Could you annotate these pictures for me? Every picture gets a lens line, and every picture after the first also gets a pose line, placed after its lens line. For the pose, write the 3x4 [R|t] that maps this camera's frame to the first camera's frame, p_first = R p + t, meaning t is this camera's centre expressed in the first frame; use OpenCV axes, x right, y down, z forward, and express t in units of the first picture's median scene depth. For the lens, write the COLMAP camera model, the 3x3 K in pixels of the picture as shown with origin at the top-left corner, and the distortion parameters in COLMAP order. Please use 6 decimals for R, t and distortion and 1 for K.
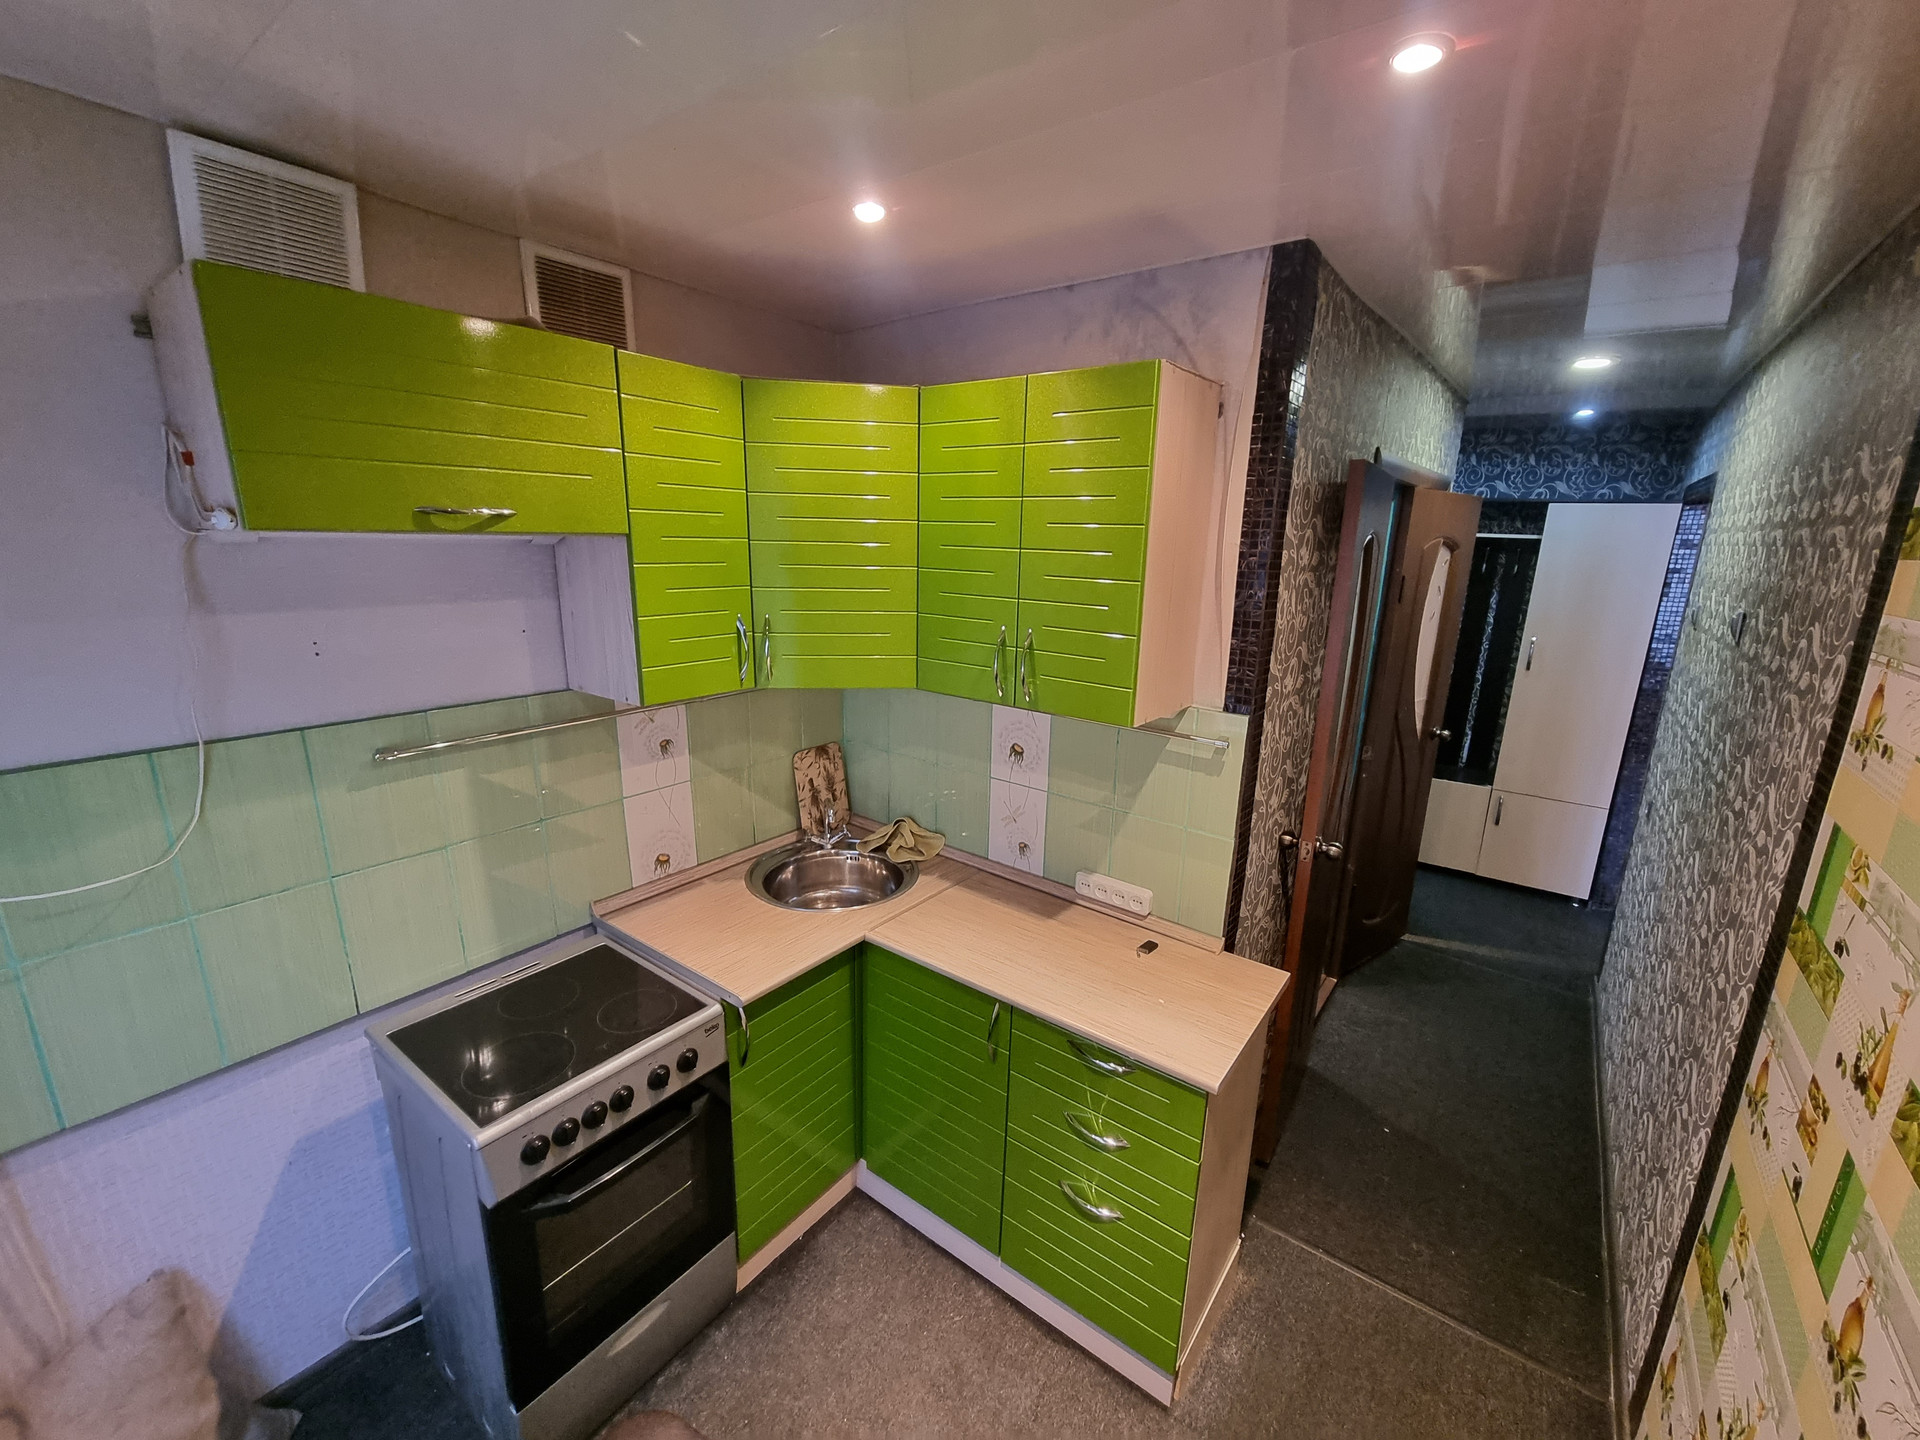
lens RADIAL K [[781.1, 0, 963.8], [0, 781.1, 725.5], [0, 0, 1]] dist [0.008348, -0.001364]
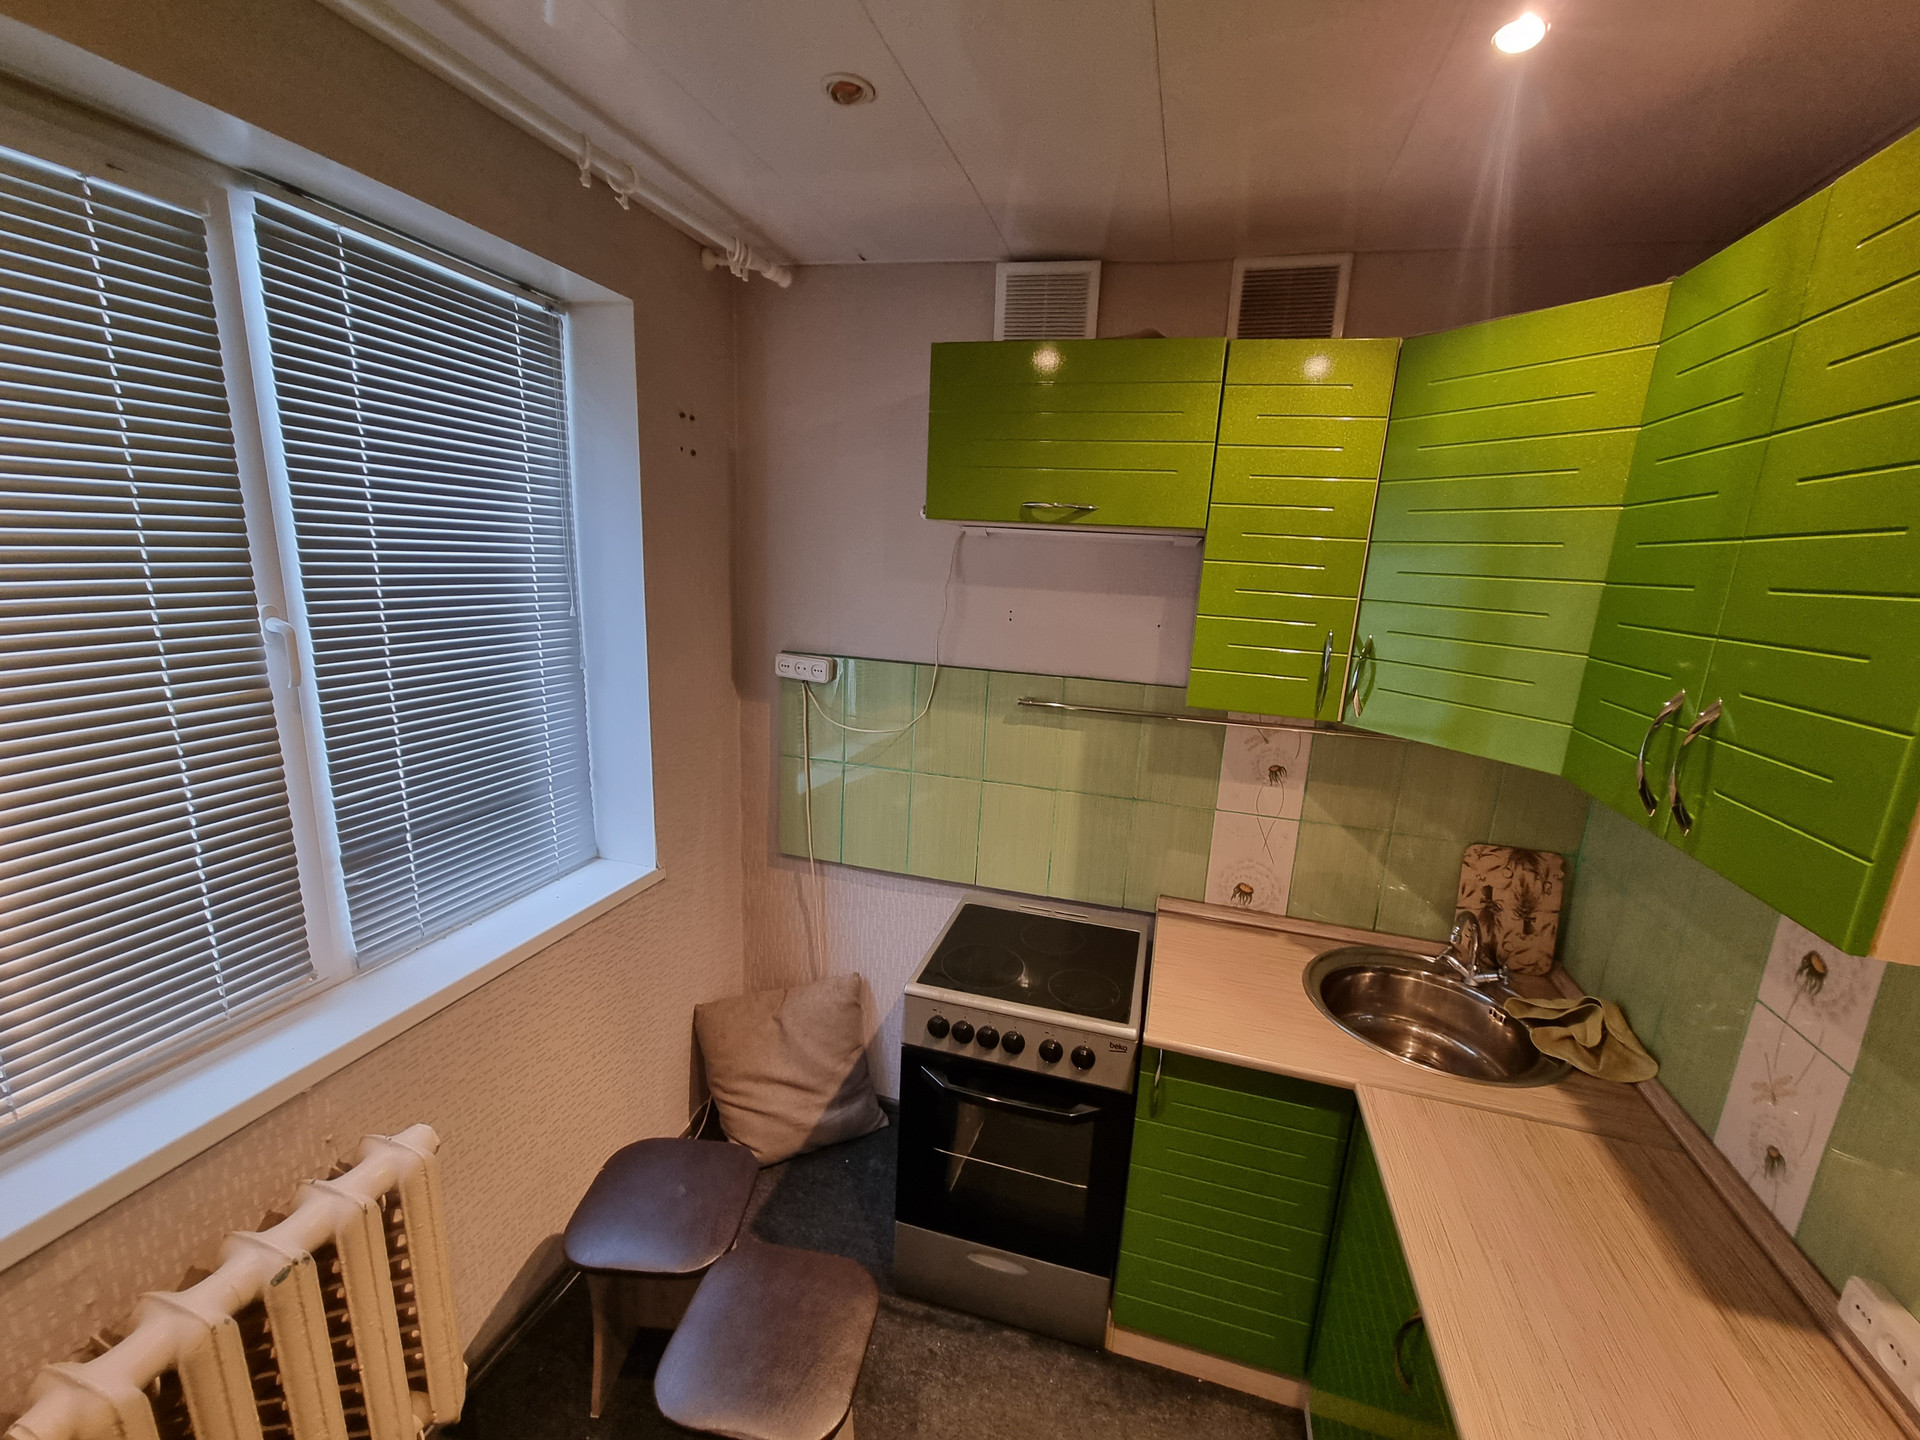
lens RADIAL K [[781.1, 0, 972.6], [0, 781.1, 724.9], [0, 0, 1]] dist [0.008348, -0.001364]
pose [[0.369415, 0.199314, -0.907638, 0.332661], [-0.266282, 0.958473, 0.102098, -0.027830], [0.890296, 0.203971, 0.407147, 0.328478]]
